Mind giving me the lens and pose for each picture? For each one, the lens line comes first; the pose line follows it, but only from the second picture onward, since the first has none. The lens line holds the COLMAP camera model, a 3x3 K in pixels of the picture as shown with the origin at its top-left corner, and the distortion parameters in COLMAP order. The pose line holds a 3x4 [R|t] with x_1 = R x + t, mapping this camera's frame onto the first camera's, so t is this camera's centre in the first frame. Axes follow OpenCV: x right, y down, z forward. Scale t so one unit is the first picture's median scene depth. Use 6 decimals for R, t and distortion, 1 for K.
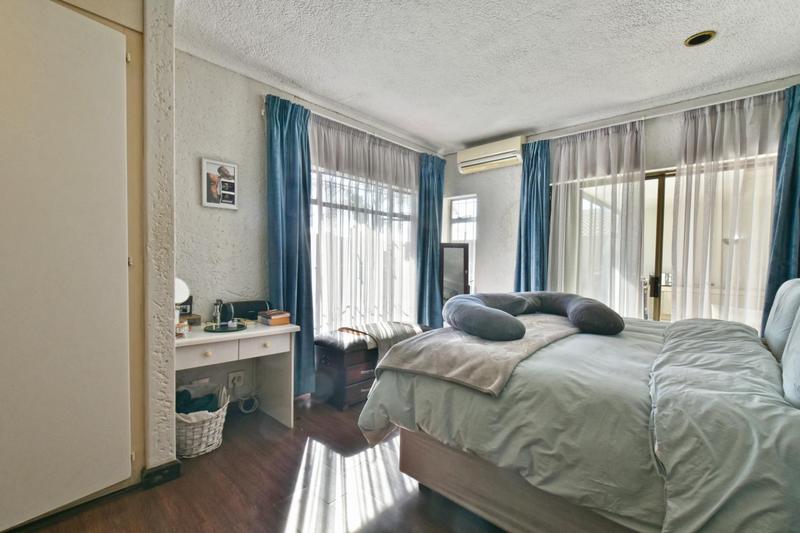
lens RADIAL K [[363.5, 0, 403.1], [0, 363.5, 276.1], [0, 0, 1]] dist [0.018267, -0.011778]
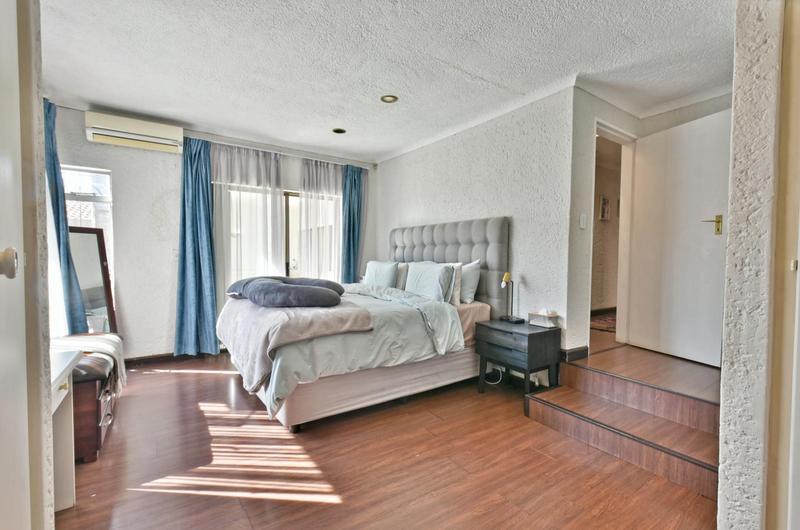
lens RADIAL K [[363.5, 0, 403.1], [0, 363.5, 274.6], [0, 0, 1]] dist [0.018267, -0.011778]
pose [[0.207753, -0.070016, 0.975672, -0.649930], [0.030228, 0.997418, 0.065140, -0.025174], [-0.977714, 0.015959, 0.209333, 0.211090]]
